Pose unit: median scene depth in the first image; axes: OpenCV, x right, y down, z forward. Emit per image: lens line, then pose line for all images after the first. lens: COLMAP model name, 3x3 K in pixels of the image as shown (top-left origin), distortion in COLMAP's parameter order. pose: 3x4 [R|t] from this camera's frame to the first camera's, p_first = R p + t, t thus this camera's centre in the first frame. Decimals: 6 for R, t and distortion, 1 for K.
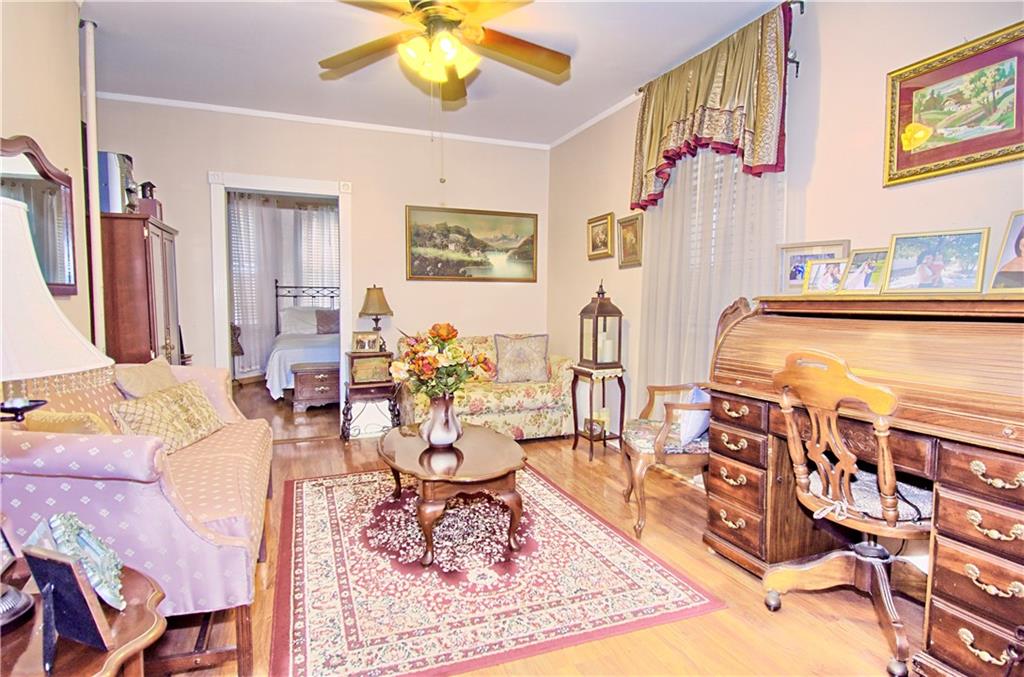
lens RADIAL K [[558.1, 0, 513.9], [0, 558.1, 337.7], [0, 0, 1]] dist [0.001285, 0.000529]
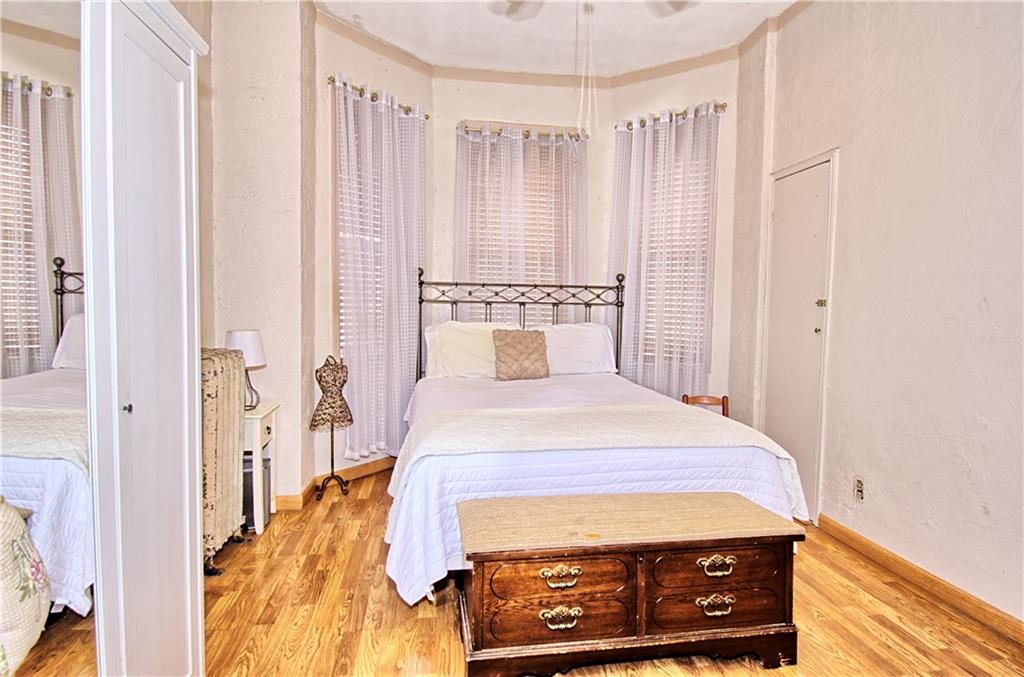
lens RADIAL K [[558.1, 0, 513.4], [0, 558.1, 337.3], [0, 0, 1]] dist [0.001285, 0.000529]
pose [[0.973666, 0.024399, -0.226669, -0.227959], [-0.026504, 0.999629, -0.006247, -0.041015], [0.226433, 0.012090, 0.973952, 0.527280]]
